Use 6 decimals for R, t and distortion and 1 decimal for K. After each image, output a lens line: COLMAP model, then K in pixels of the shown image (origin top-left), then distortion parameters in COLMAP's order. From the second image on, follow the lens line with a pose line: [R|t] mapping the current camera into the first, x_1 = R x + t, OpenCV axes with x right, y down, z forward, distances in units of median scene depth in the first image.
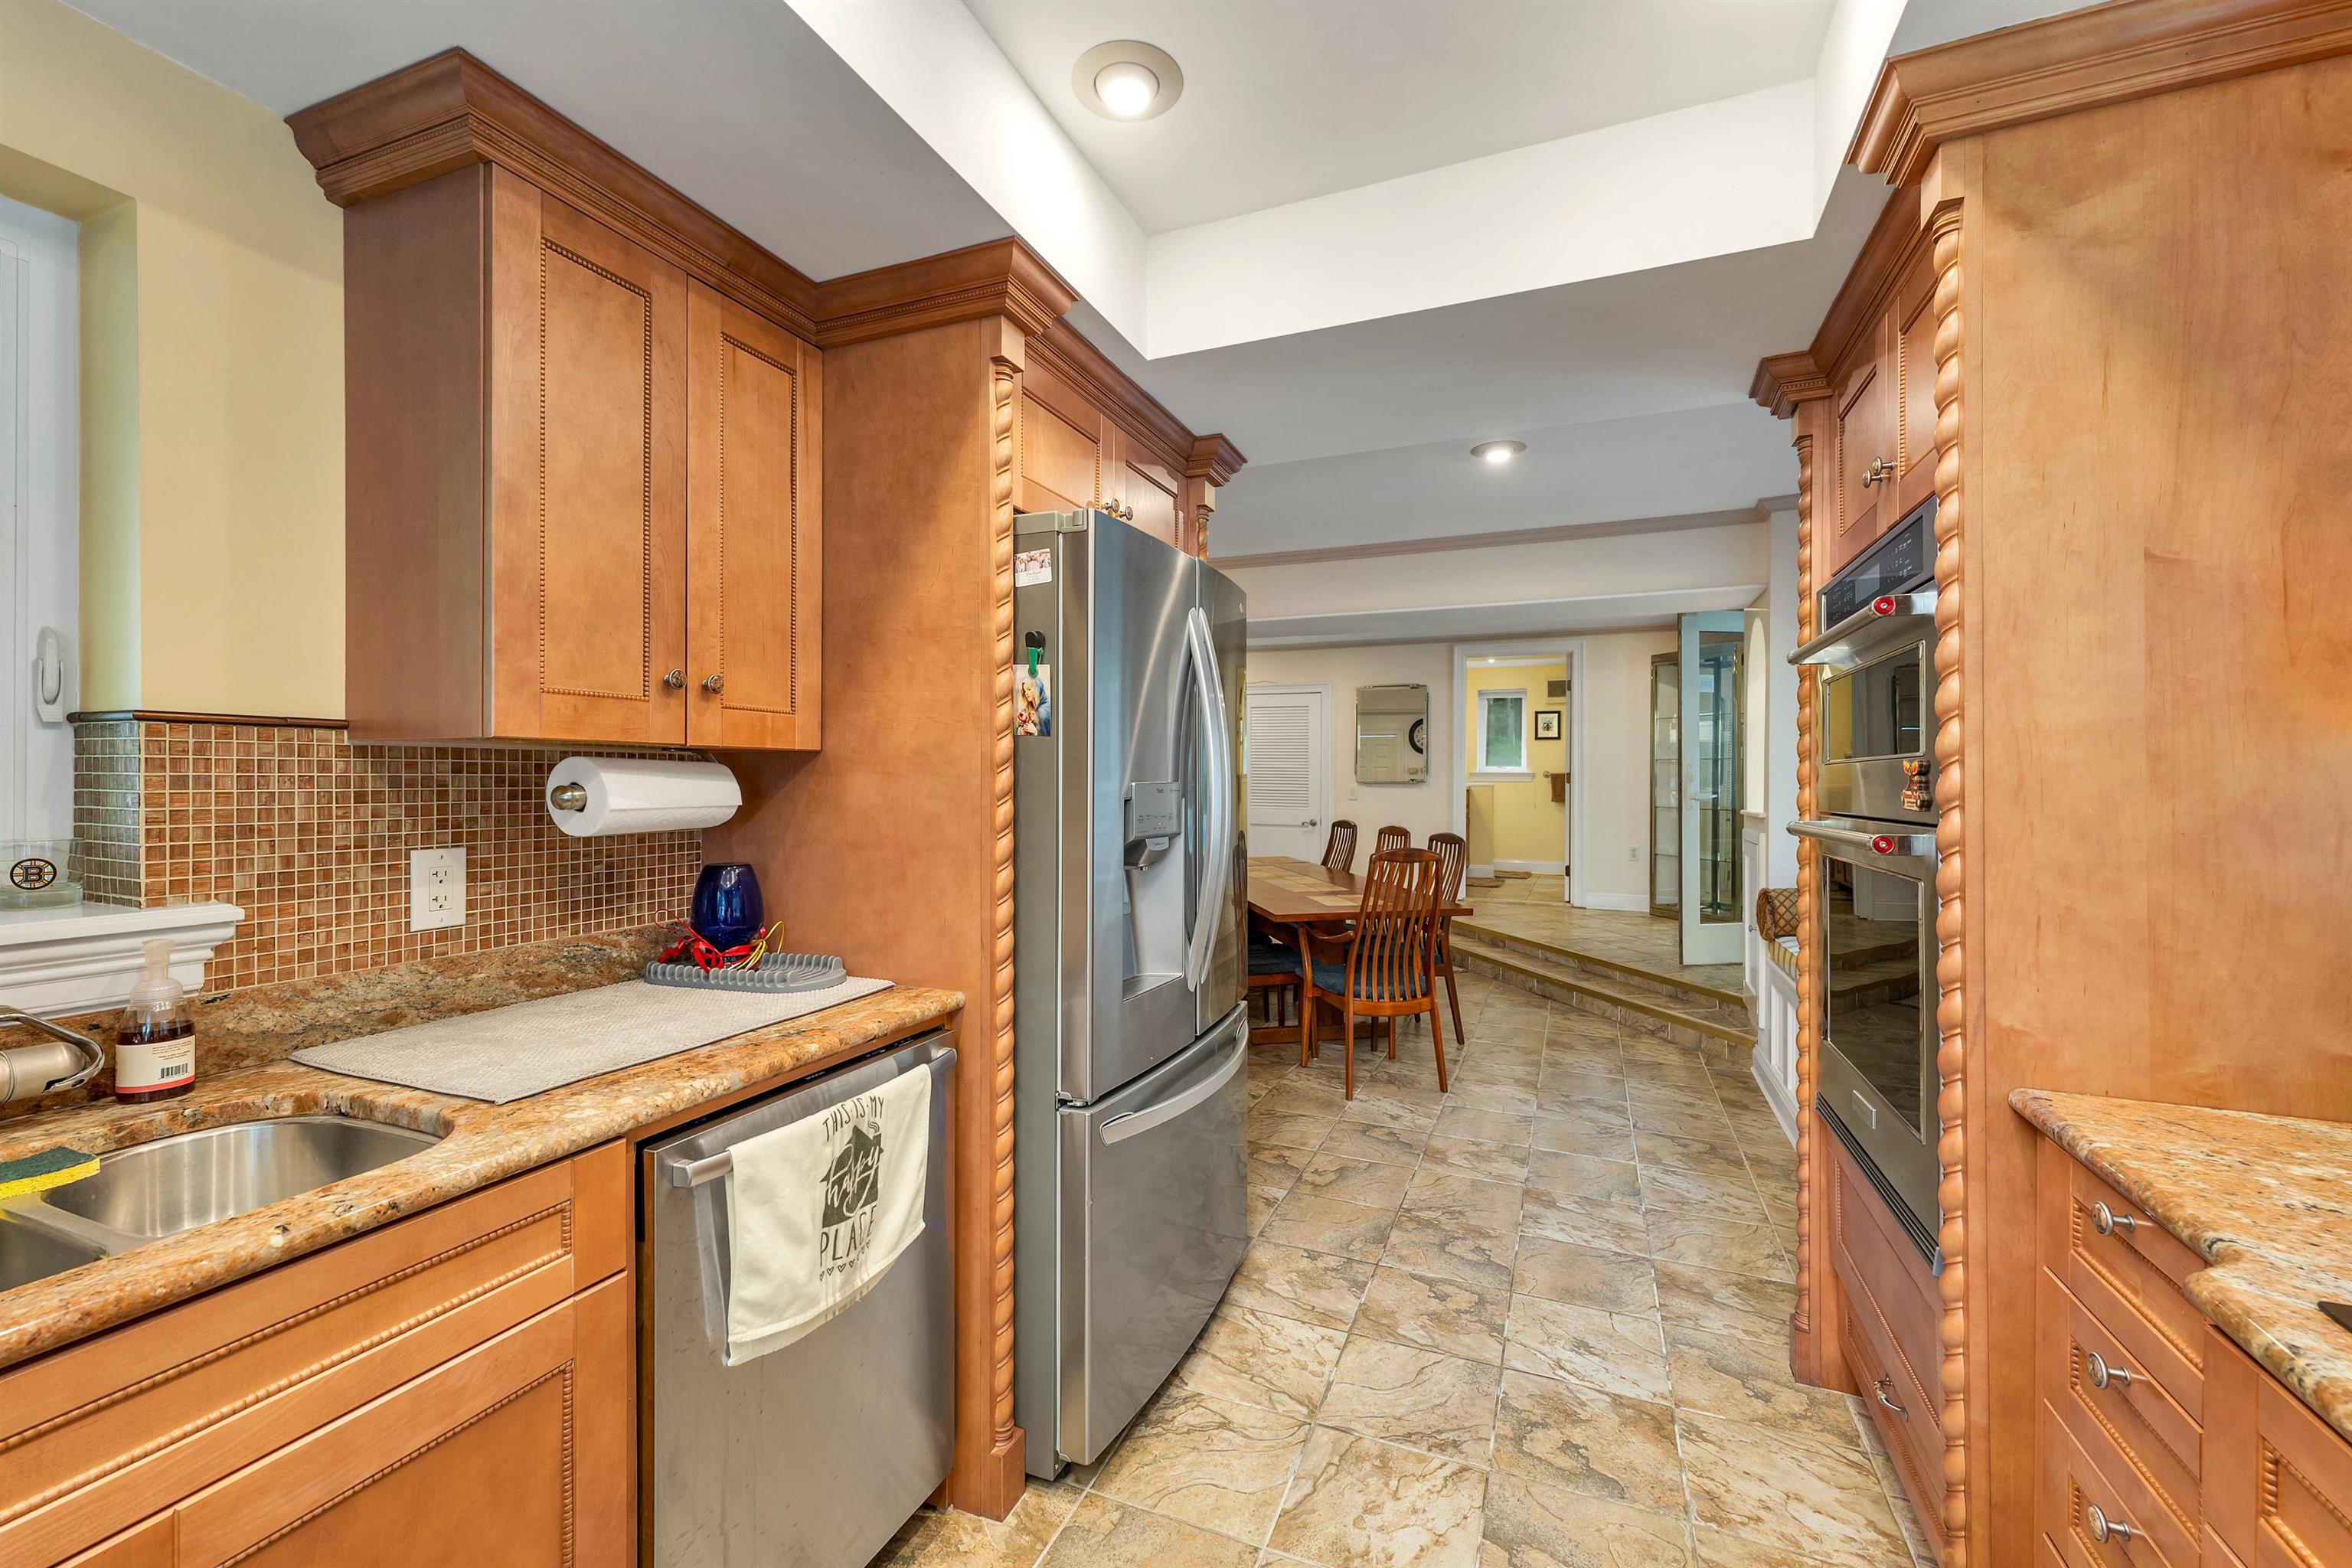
lens RADIAL K [[977.1, 0, 1176.0], [0, 977.1, 784.0], [0, 0, 1]] dist [0.010356, 0.000160]
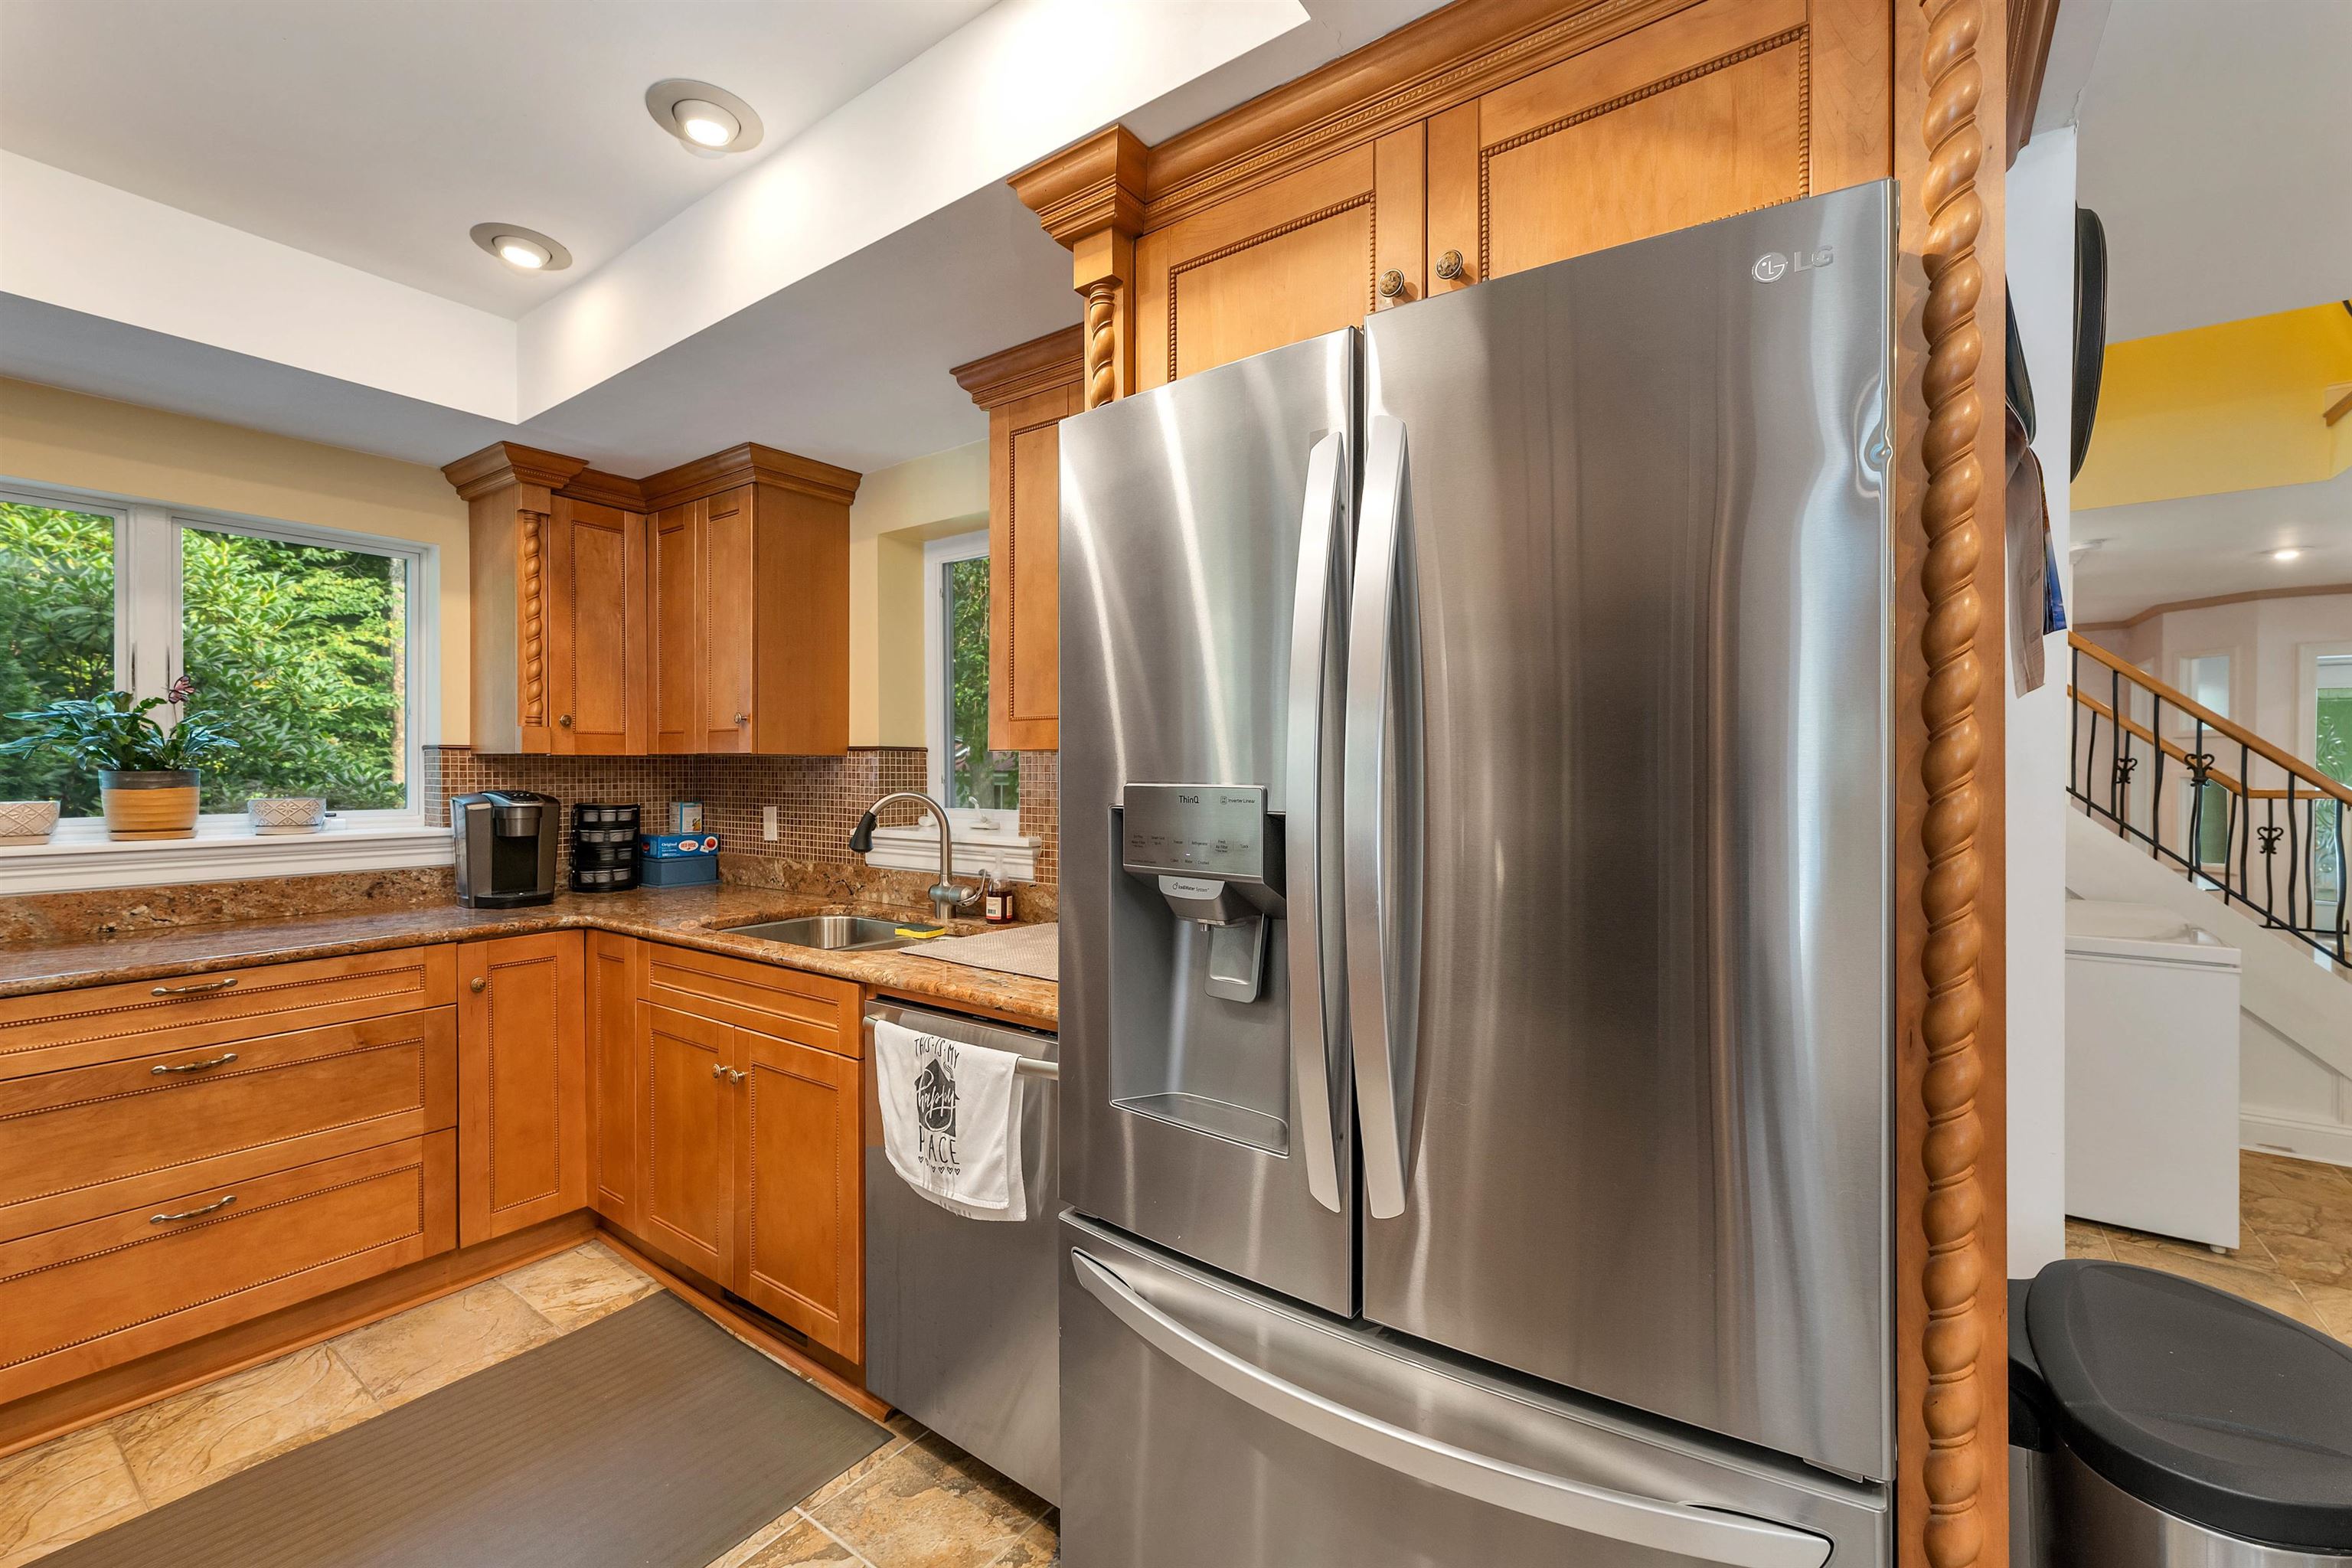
lens RADIAL K [[954.5, 0, 1173.7], [0, 954.5, 777.9], [0, 0, 1]] dist [0.000596, 0.000393]
pose [[-0.221513, 0.007770, -0.975126, 0.608443], [-0.007216, 0.999928, 0.009607, -0.014214], [0.975131, 0.009164, -0.221441, 1.223418]]
